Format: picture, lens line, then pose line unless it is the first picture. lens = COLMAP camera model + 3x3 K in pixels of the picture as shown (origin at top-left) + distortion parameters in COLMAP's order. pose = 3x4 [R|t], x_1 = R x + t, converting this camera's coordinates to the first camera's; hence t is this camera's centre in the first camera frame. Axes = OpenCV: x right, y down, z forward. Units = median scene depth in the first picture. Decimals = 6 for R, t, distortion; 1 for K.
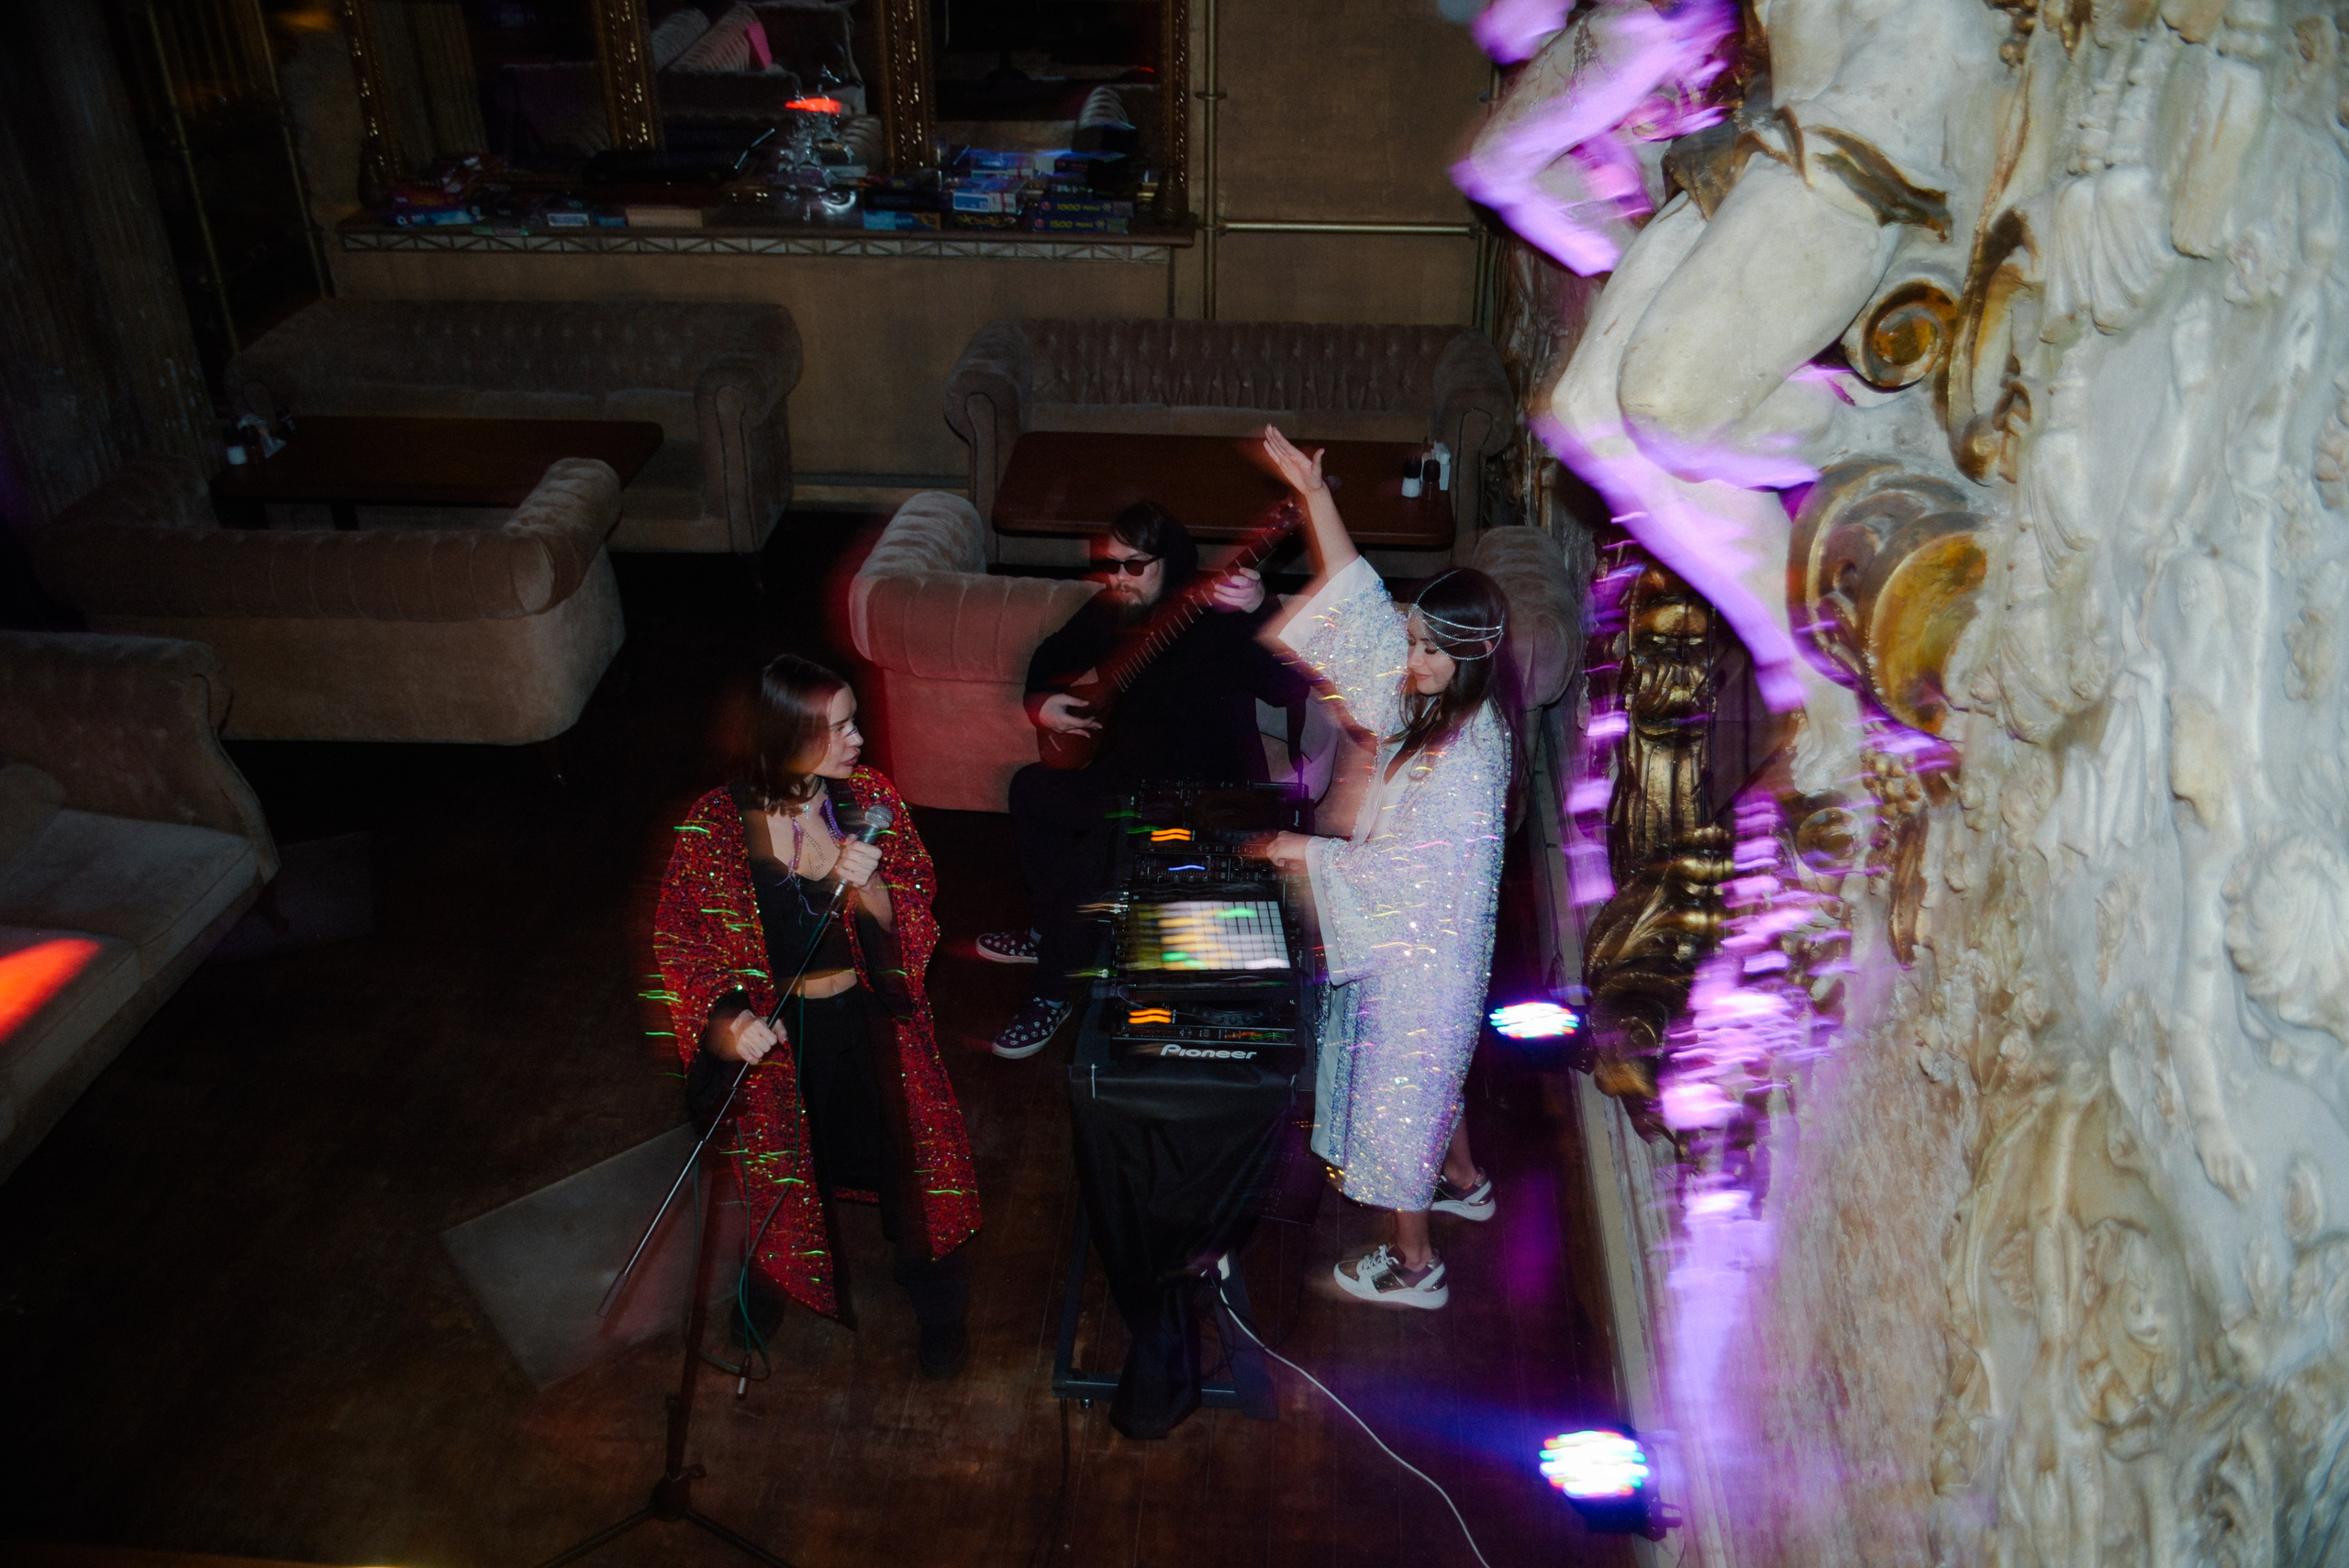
lens RADIAL K [[1958.7, 0, 1175.0], [0, 1958.7, 787.9], [0, 0, 1]] dist [-0.042252, 0.036417]
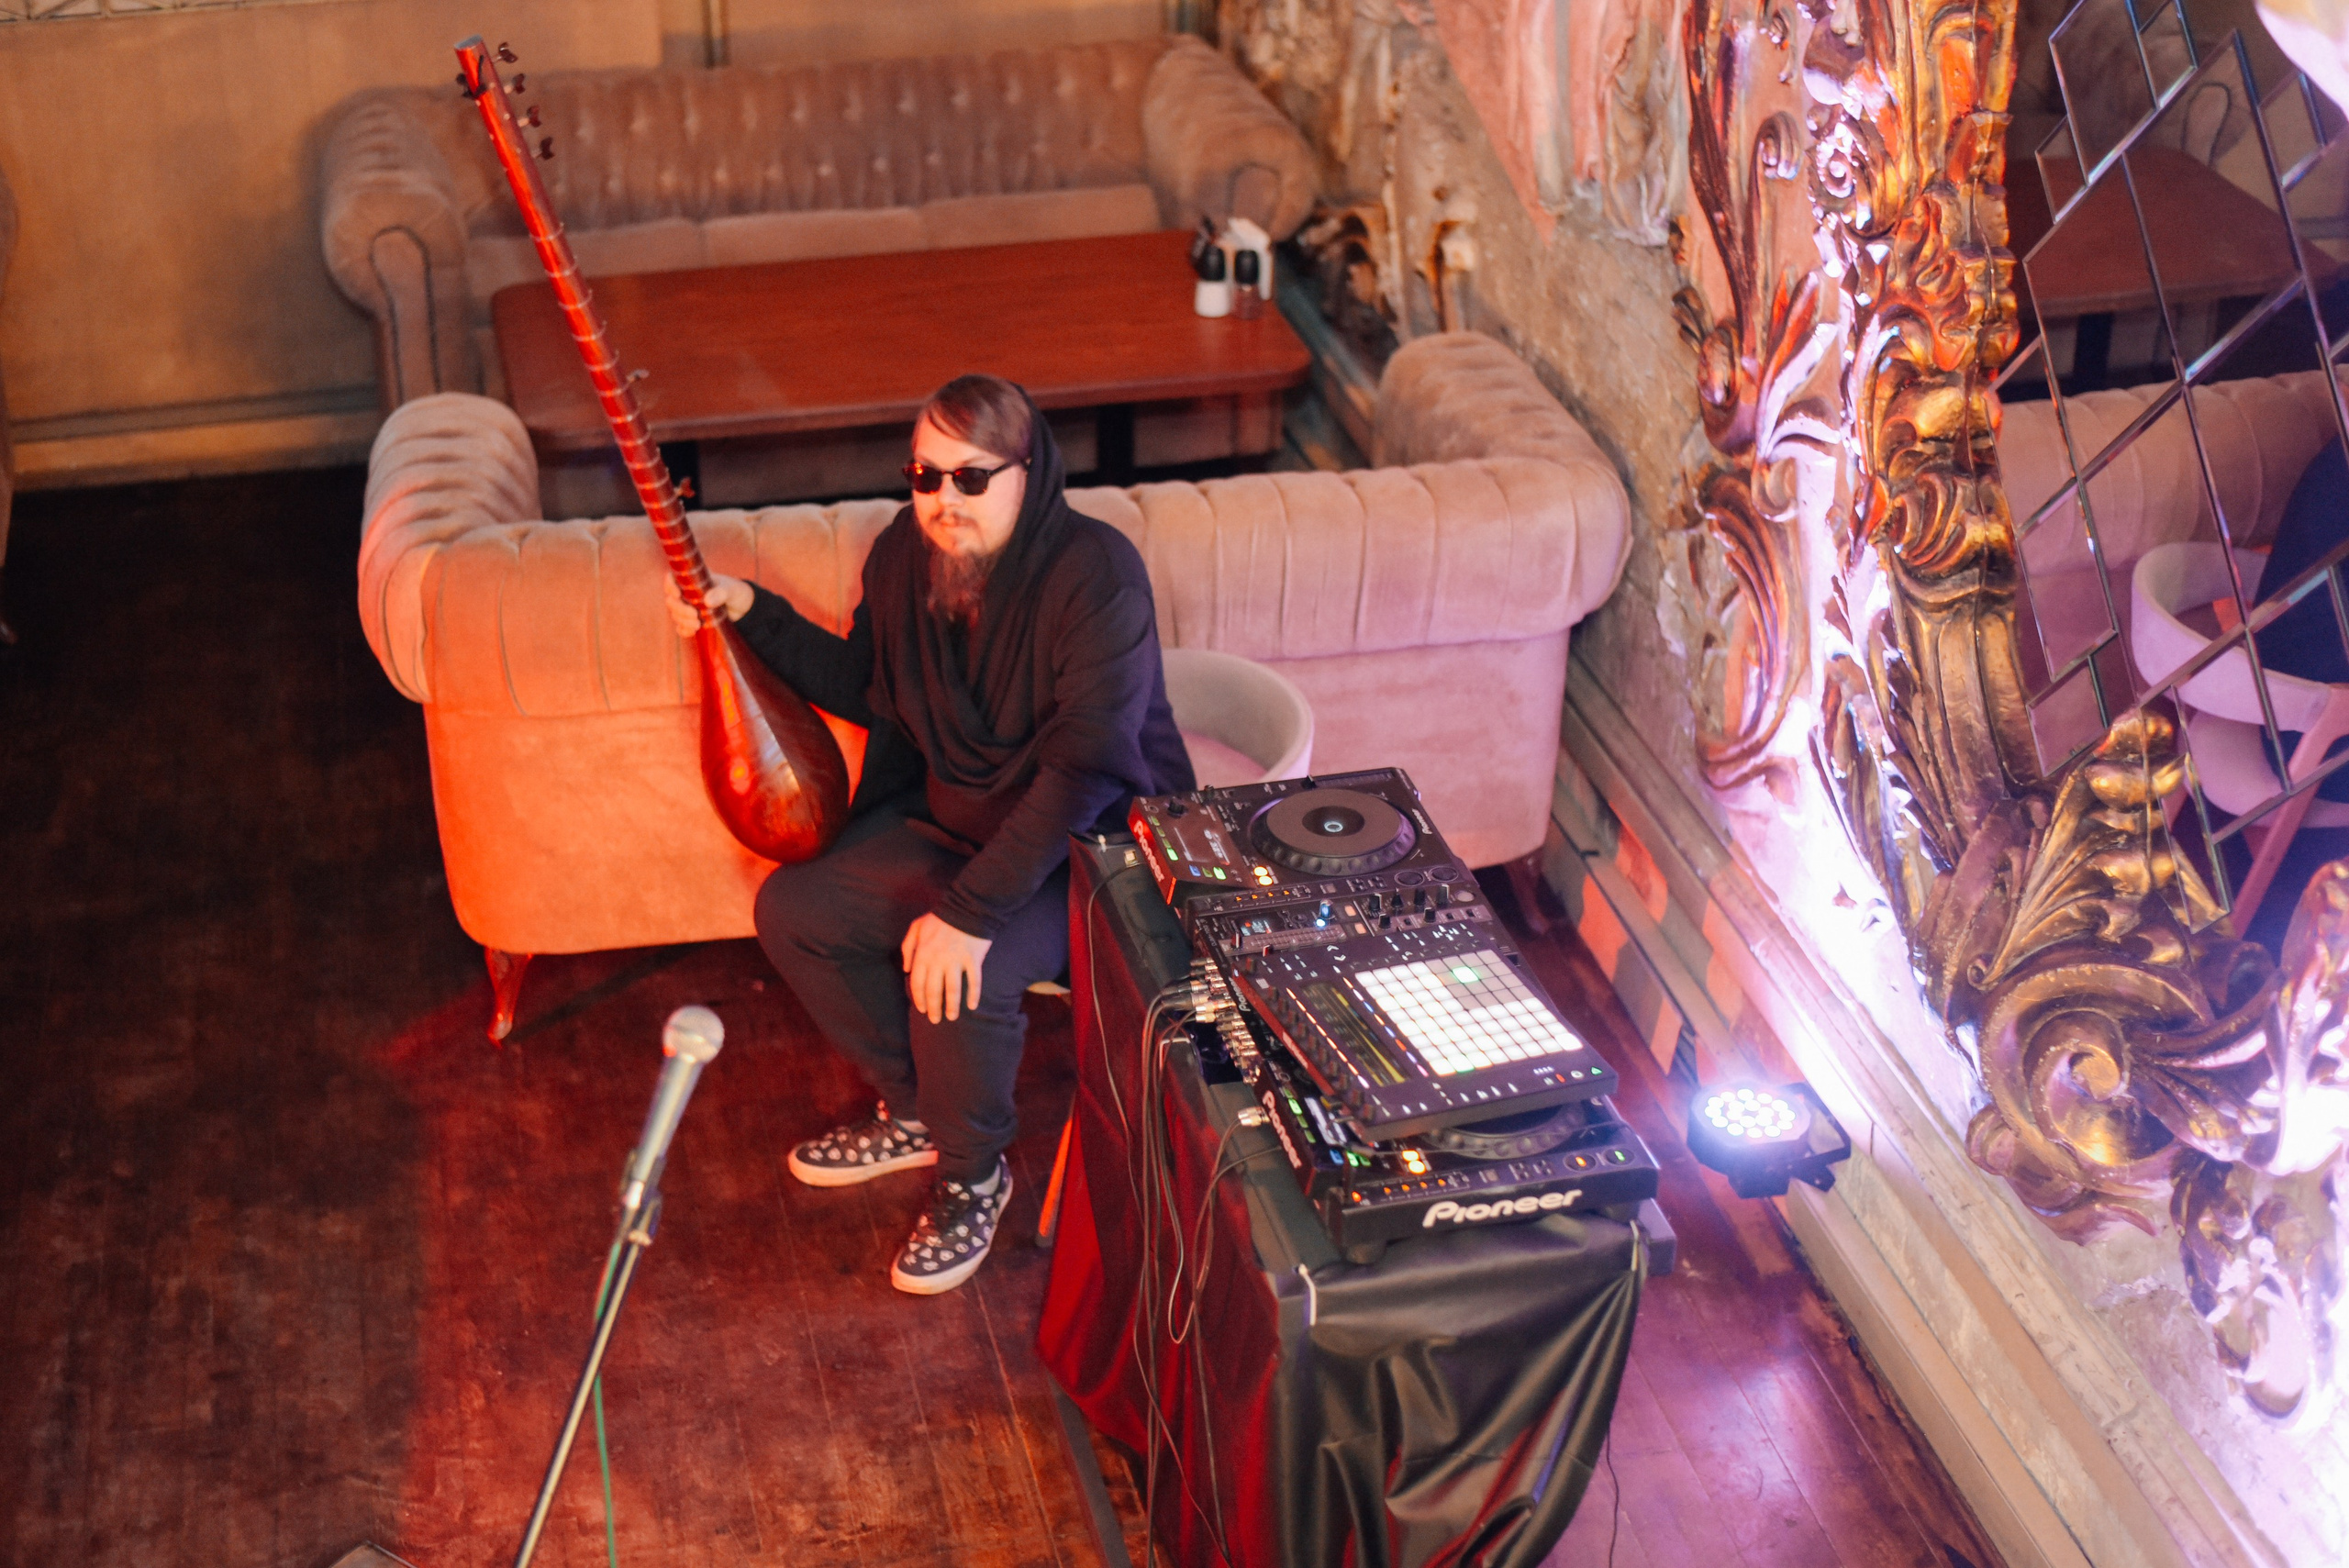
lens RADIAL K [[3424.3, 0, 1175.0], [0, 3424.3, 775.8], [0, 0, 1]] dist [-0.093810, 0.000000]
pose [[0.953275, -0.146868, 0.264002, -0.278805], [0.157137, 0.987411, -0.018089, 0.008537], [-0.258022, 0.058729, 0.964352, 0.020797]]
